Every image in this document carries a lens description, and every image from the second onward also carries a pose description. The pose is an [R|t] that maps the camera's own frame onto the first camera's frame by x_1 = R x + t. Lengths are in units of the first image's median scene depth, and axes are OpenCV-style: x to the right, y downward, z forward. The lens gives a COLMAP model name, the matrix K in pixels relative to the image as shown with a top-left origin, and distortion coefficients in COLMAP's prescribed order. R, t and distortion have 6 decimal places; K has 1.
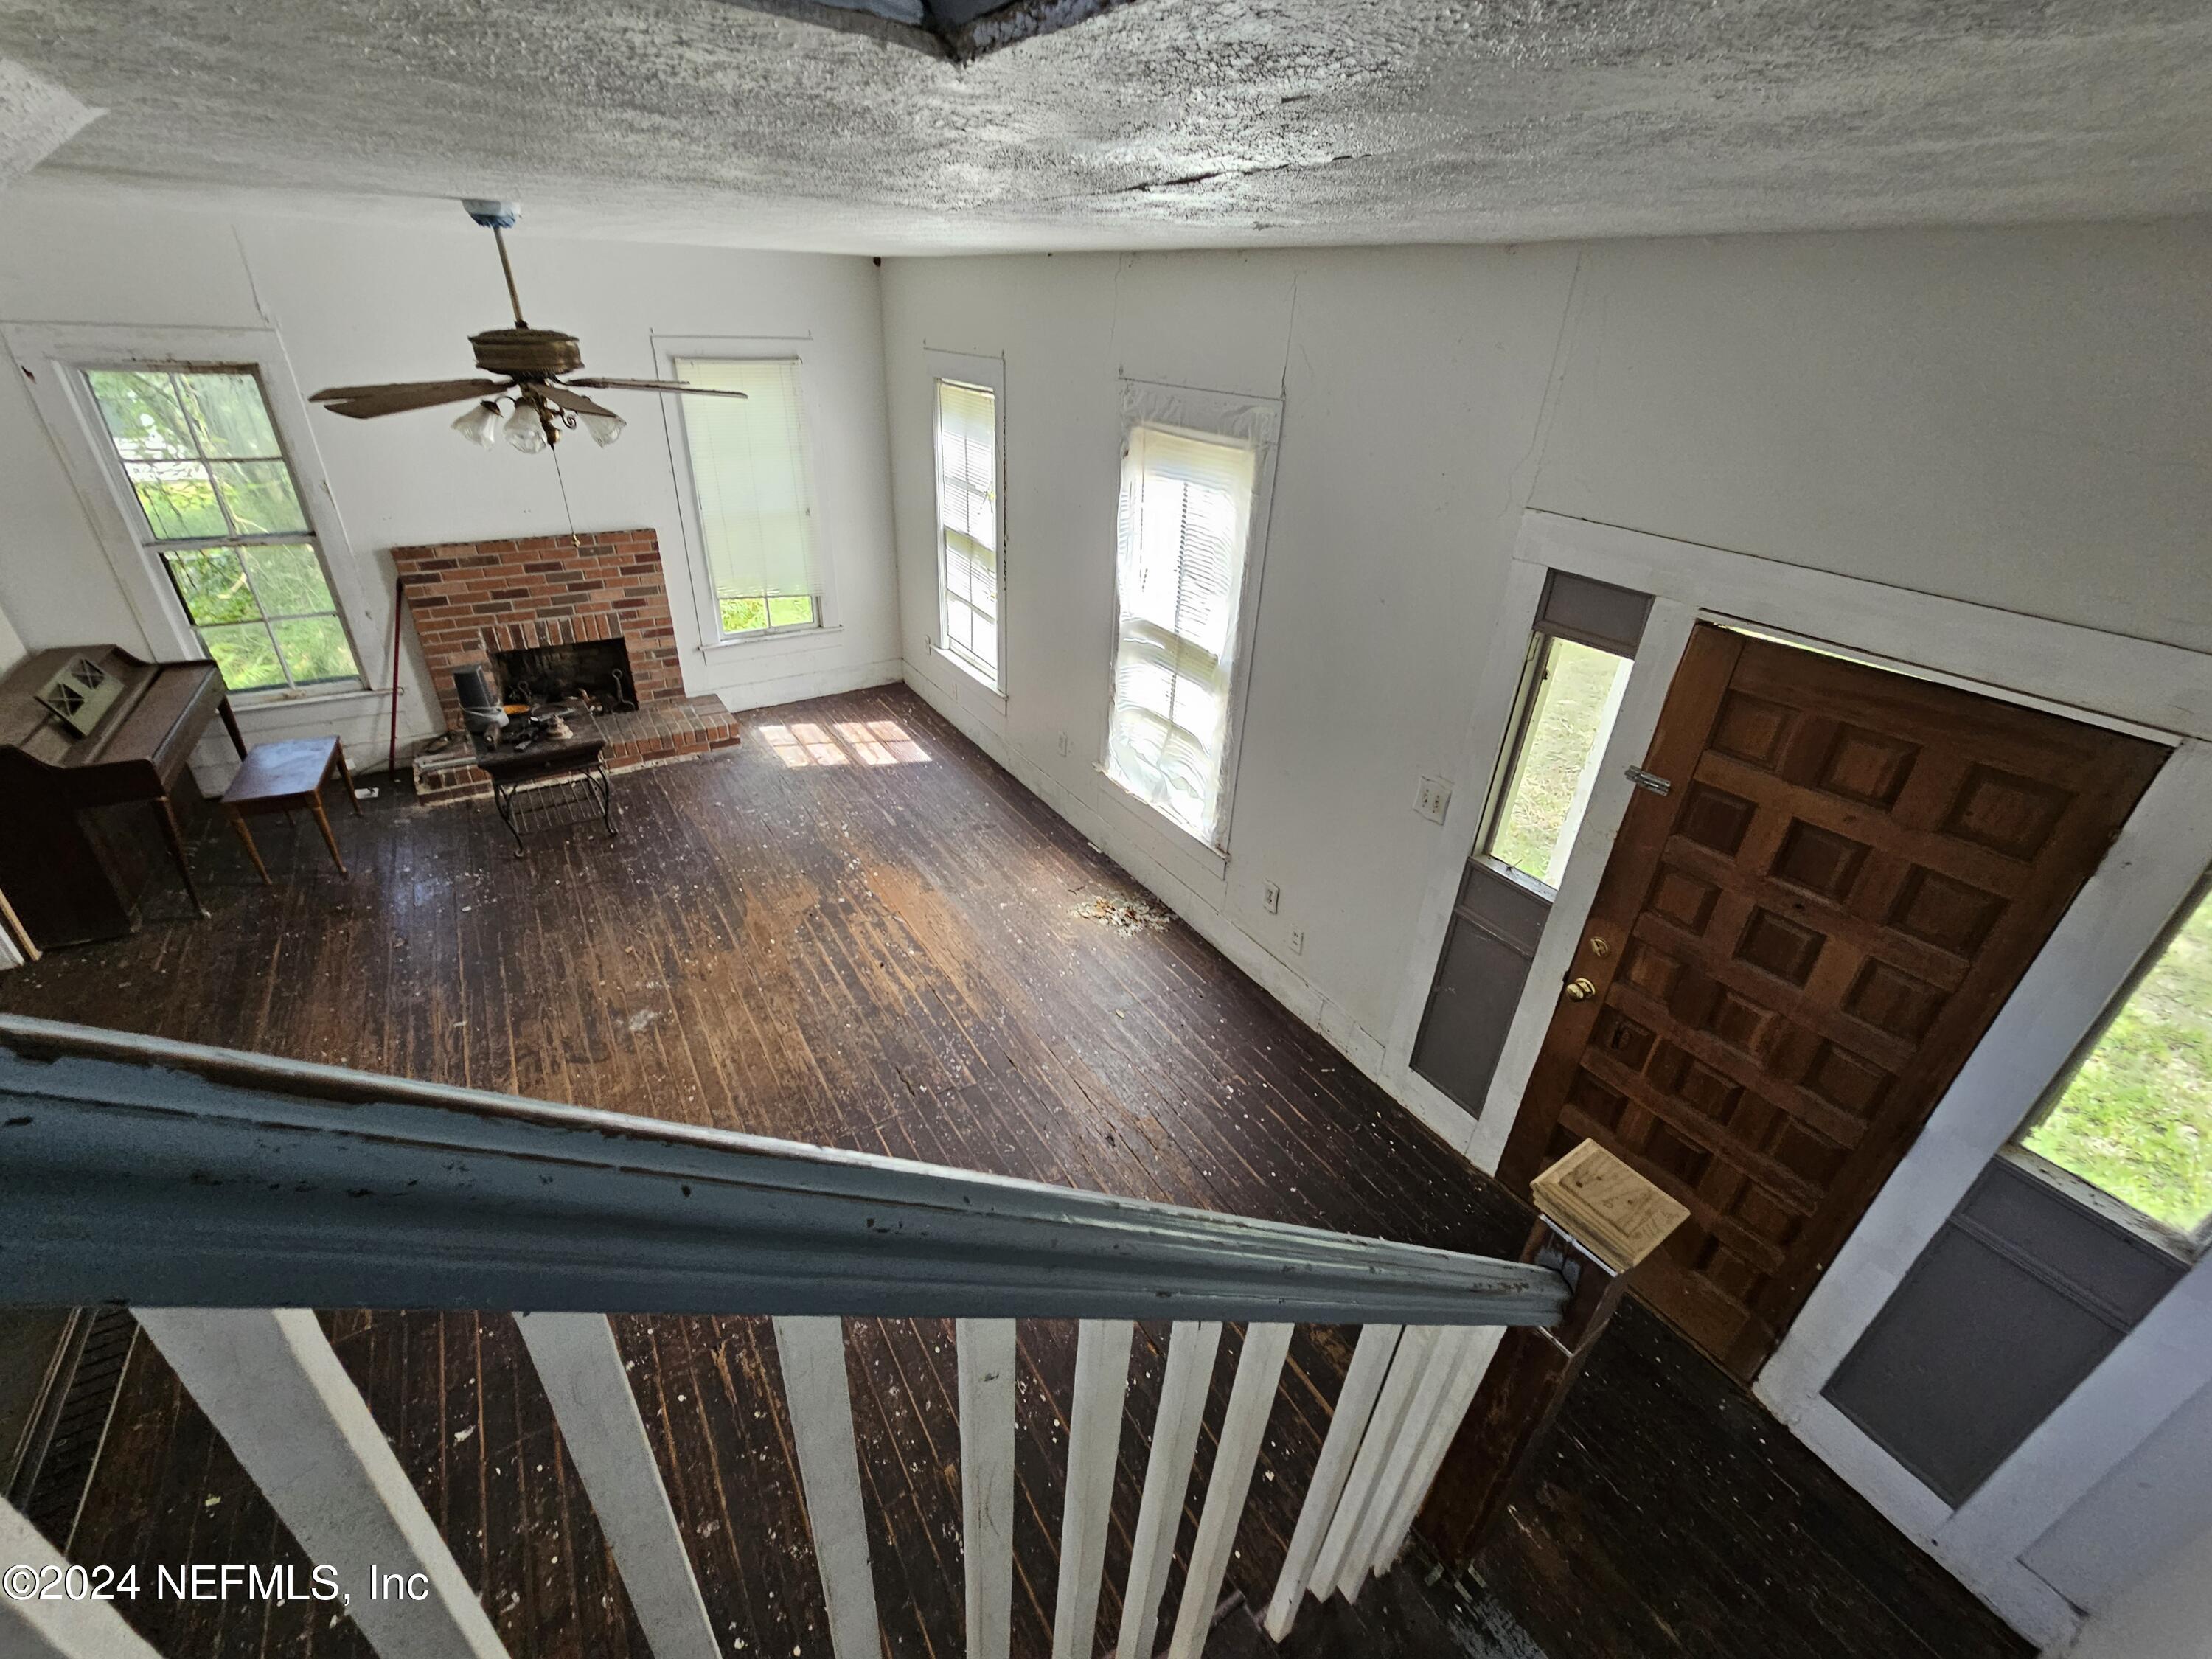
lens RADIAL K [[906.4, 0, 1093.8], [0, 906.4, 817.2], [0, 0, 1]] dist [-0.001108, -0.000227]
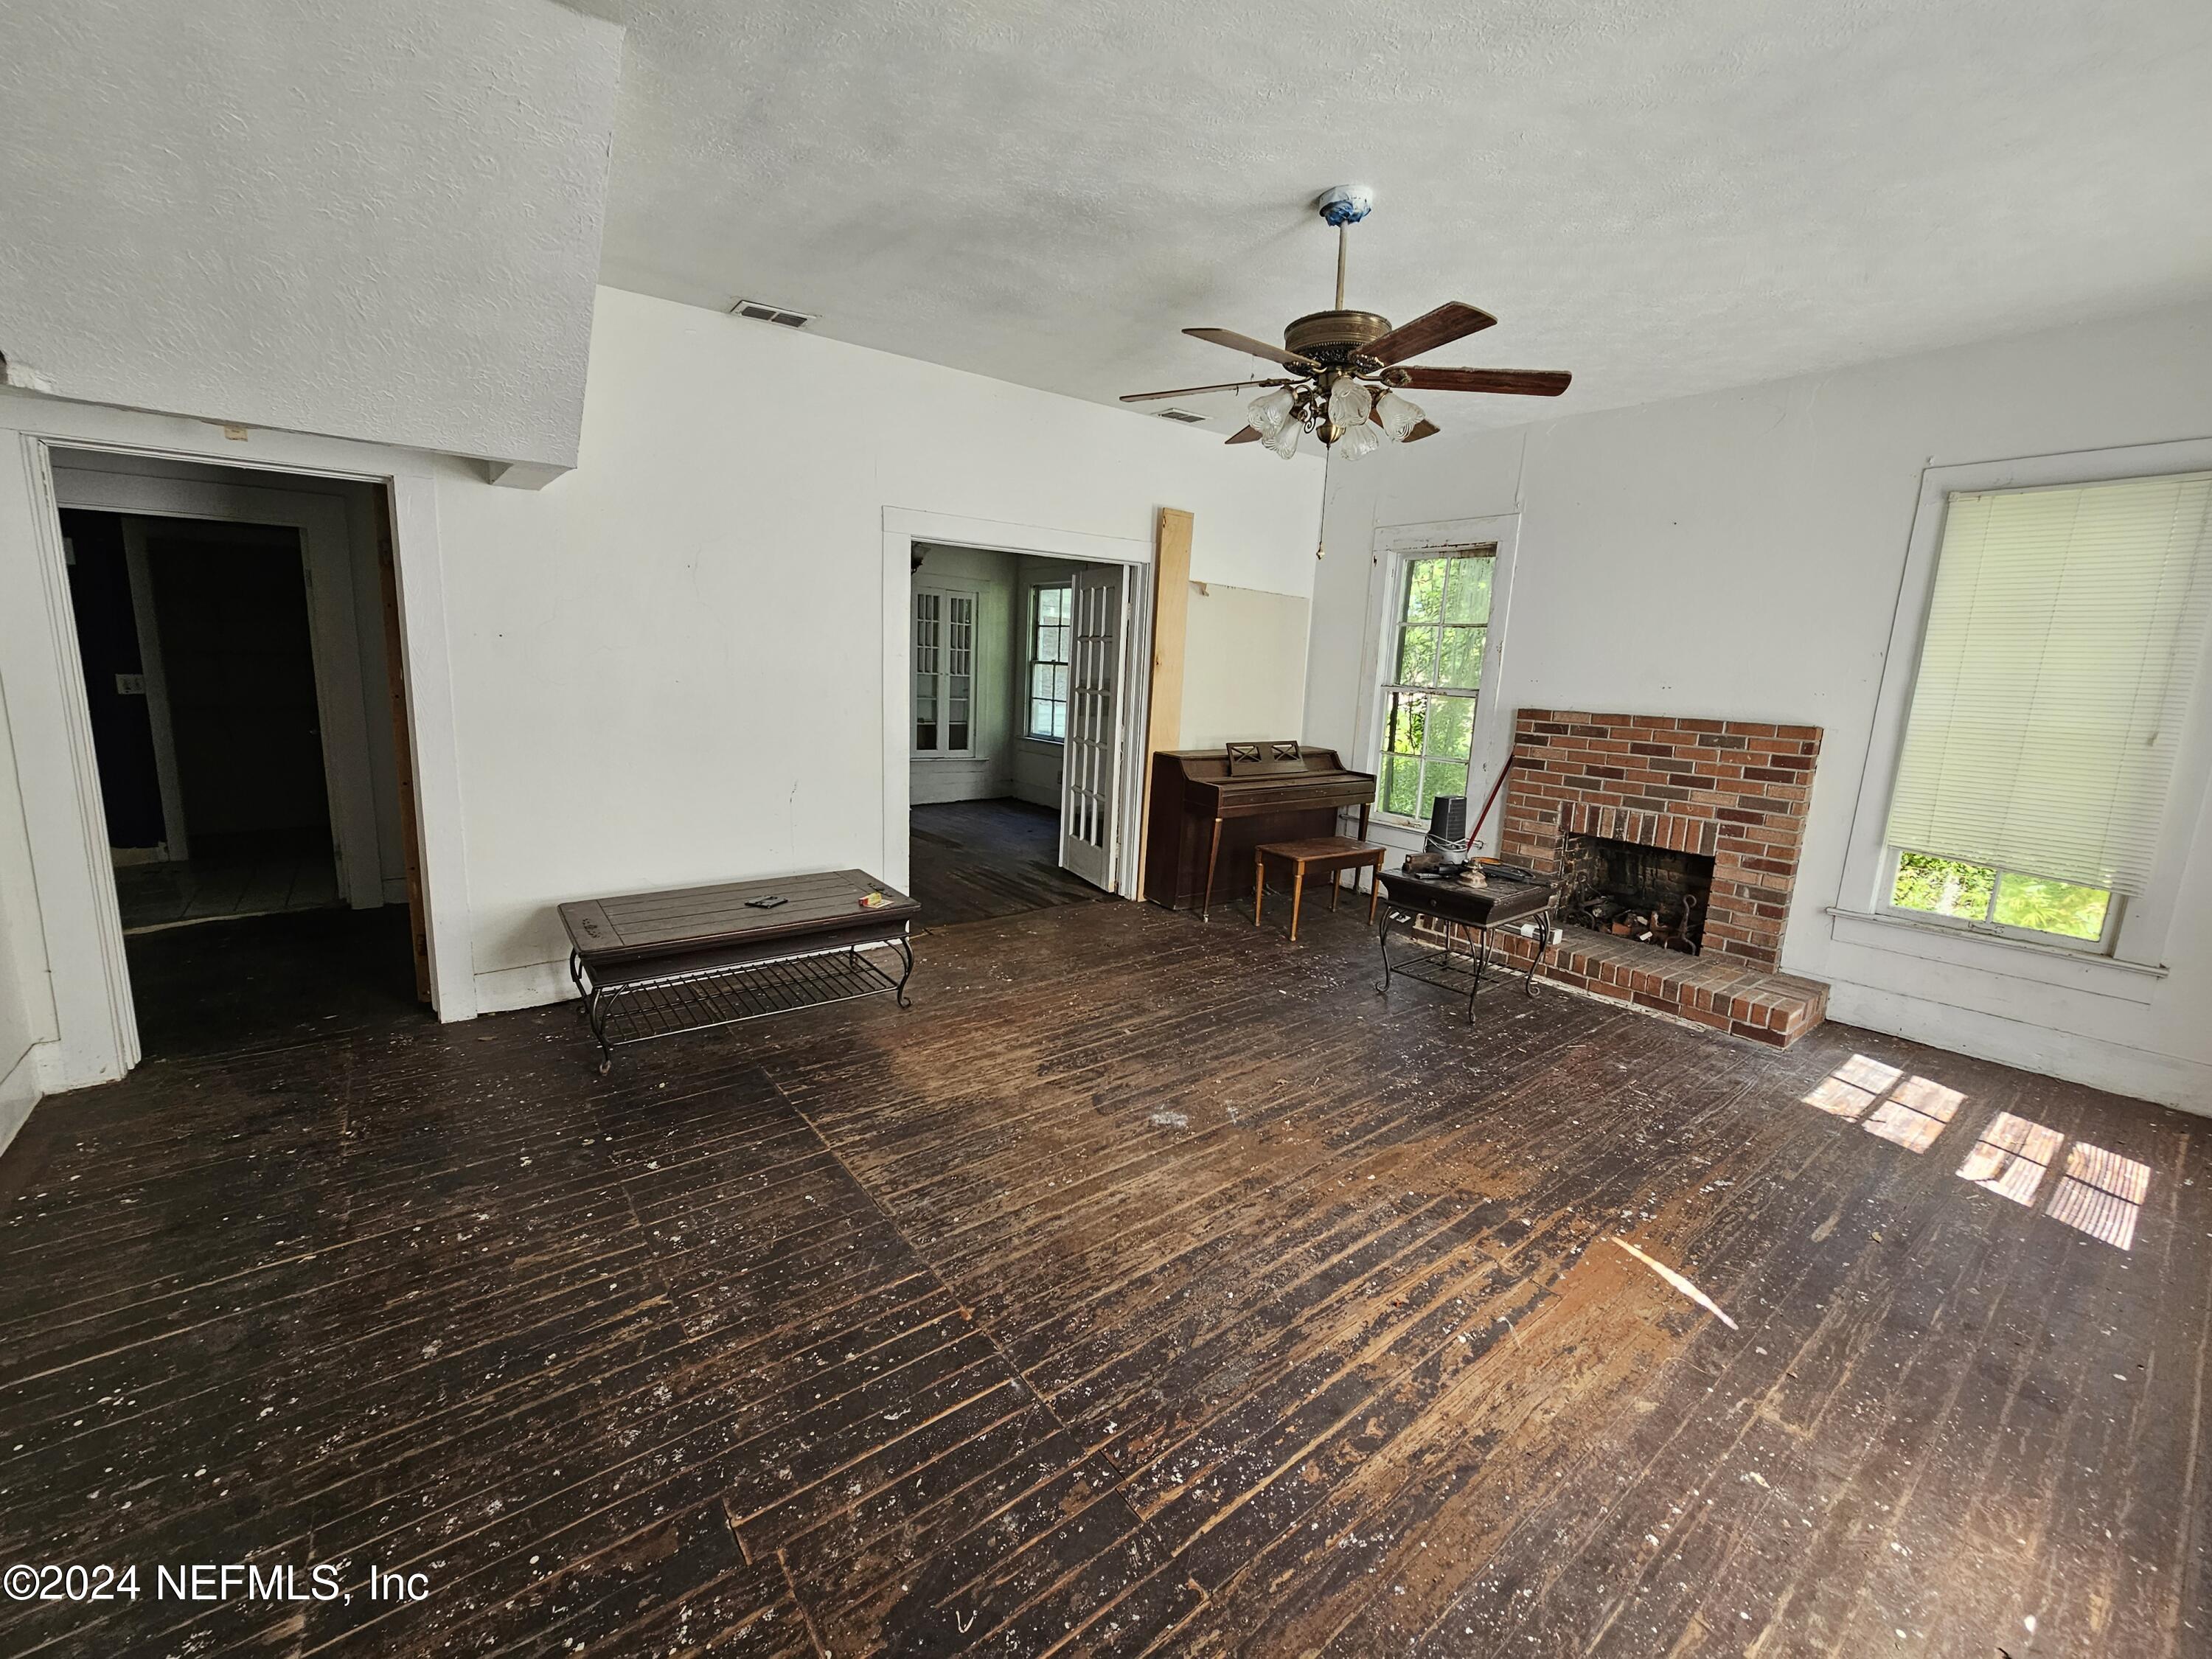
lens RADIAL K [[906.4, 0, 1105.2], [0, 906.4, 819.9], [0, 0, 1]] dist [-0.001108, -0.000227]
pose [[0.095201, 0.140610, -0.985477, 0.236198], [-0.510510, 0.856773, 0.072929, -0.032379], [0.854585, 0.496153, 0.153349, 0.629922]]
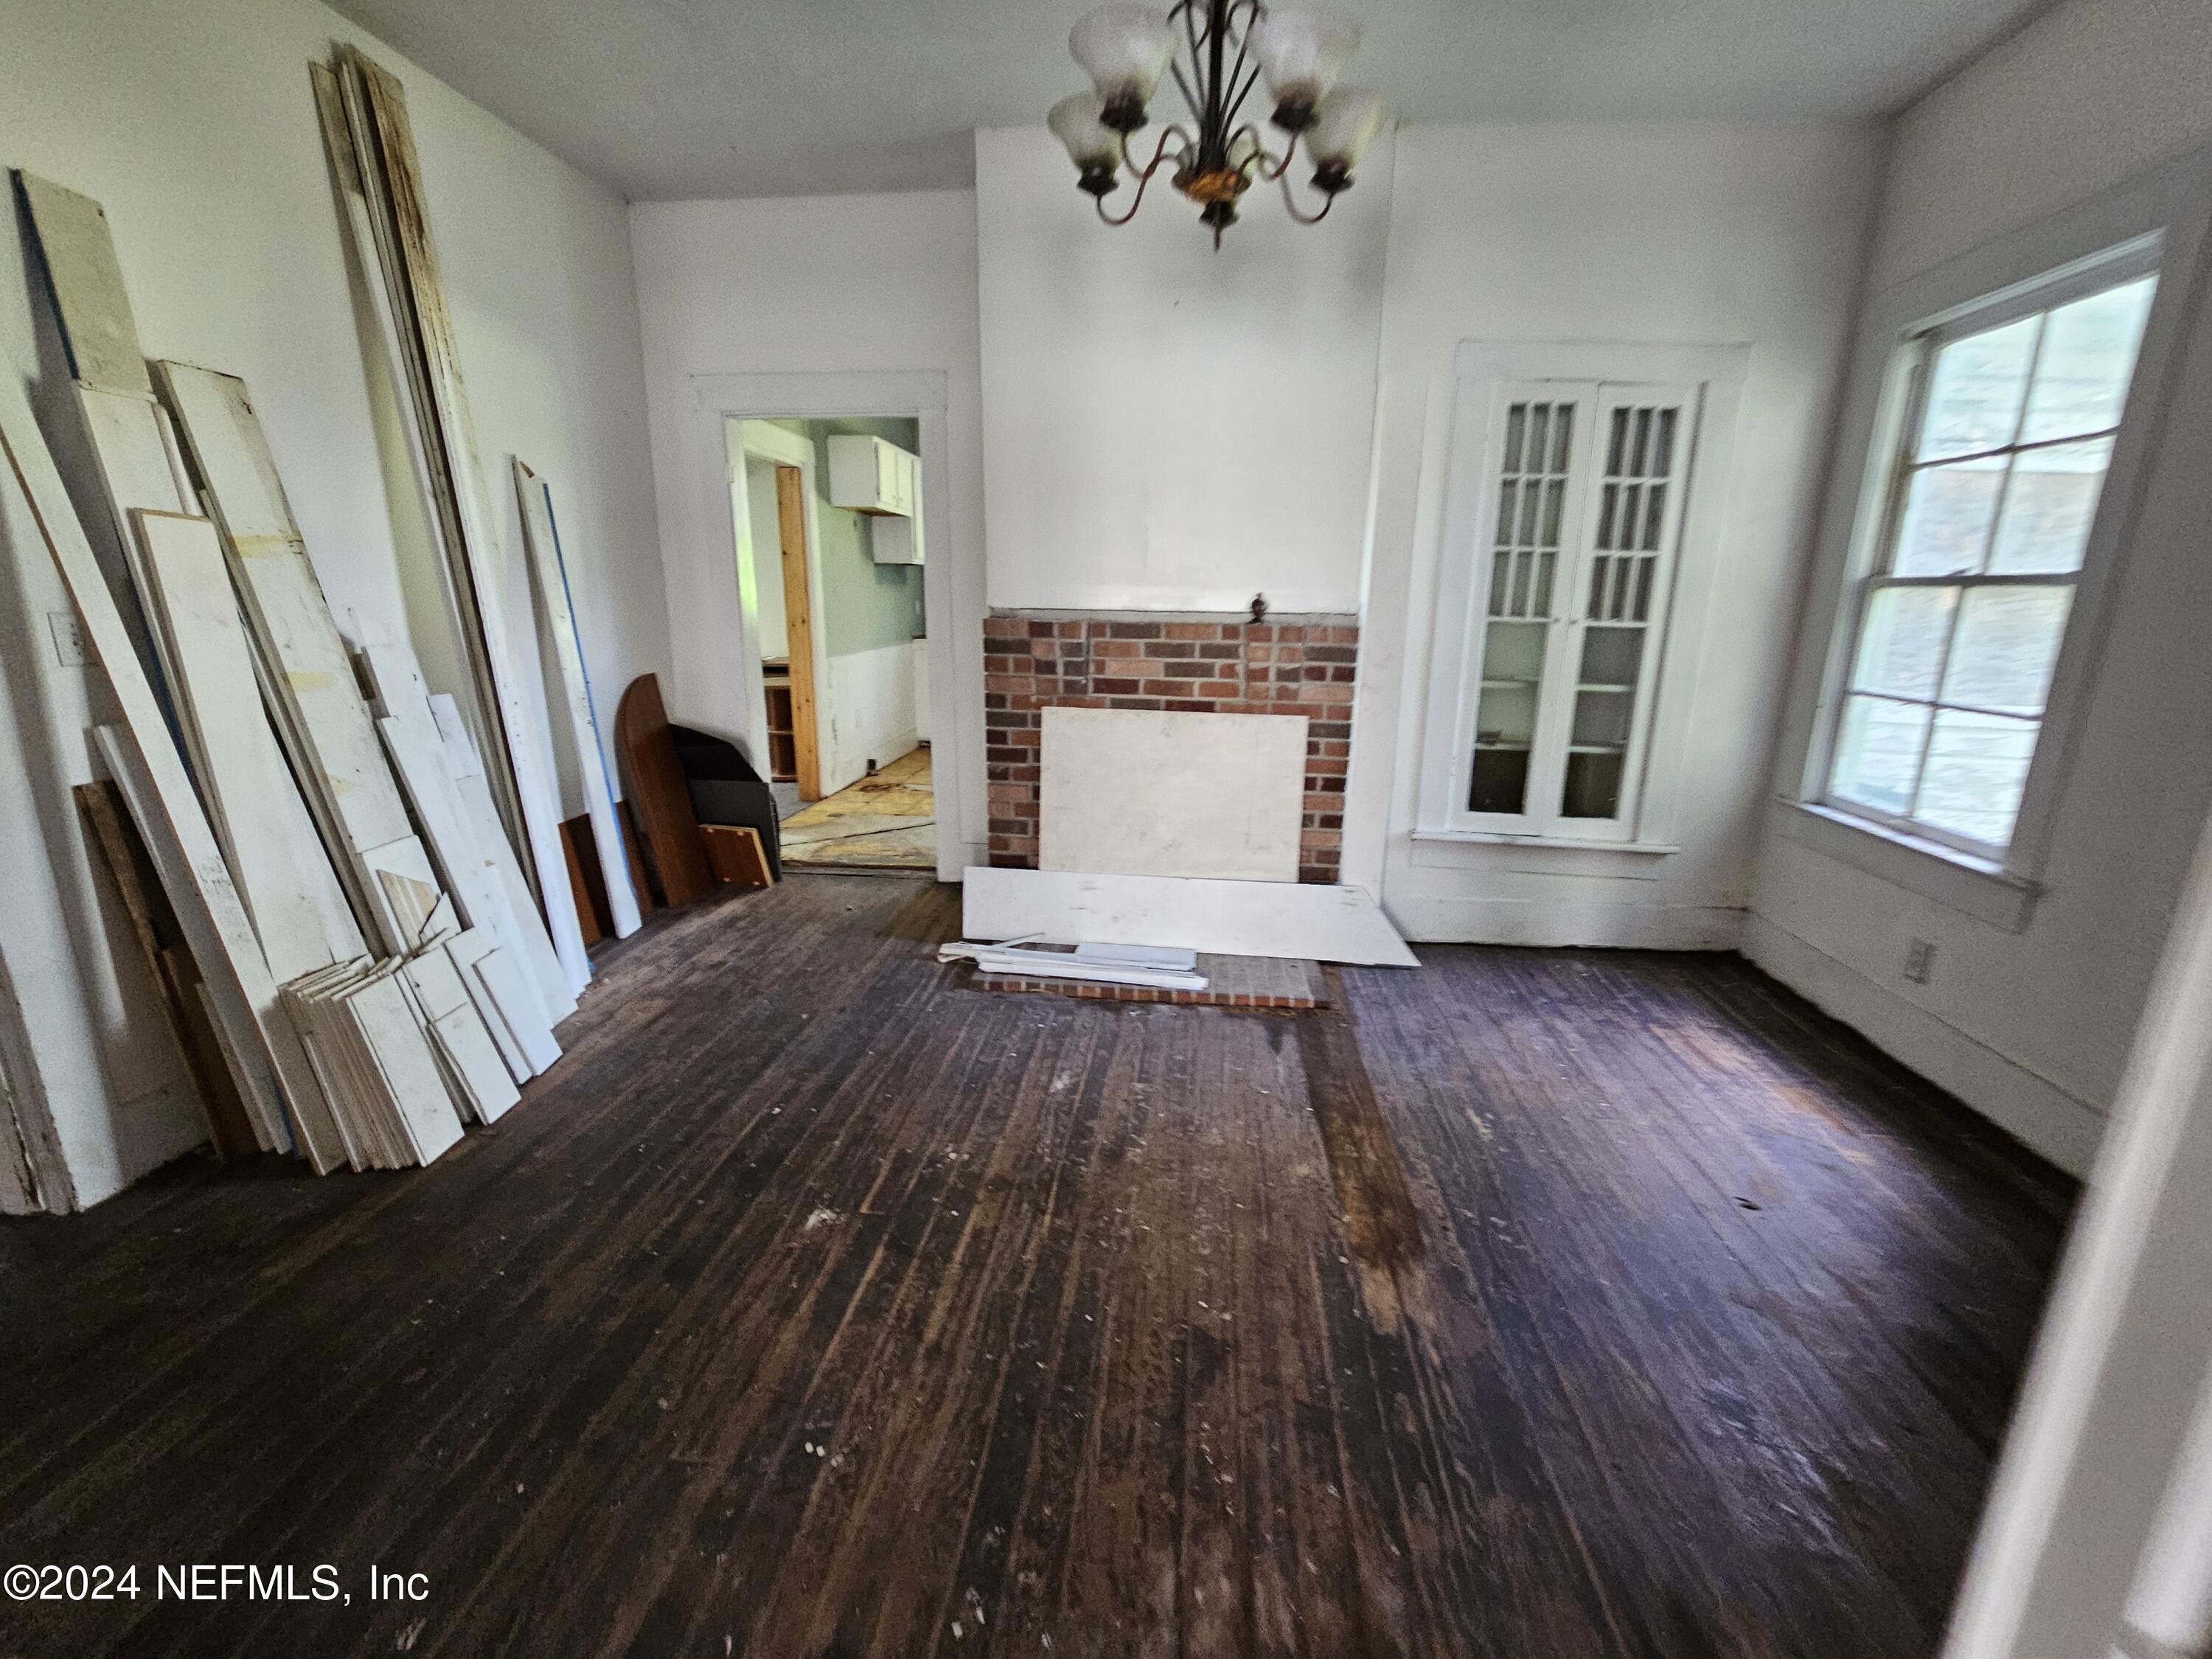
lens RADIAL K [[906.4, 0, 1110.0], [0, 906.4, 831.1], [0, 0, 1]] dist [-0.001108, -0.000227]
pose [[-0.615346, 0.152487, -0.773368, -1.060341], [-0.409625, 0.776376, 0.479007, -0.053495], [0.673466, 0.611545, -0.415277, 0.640035]]
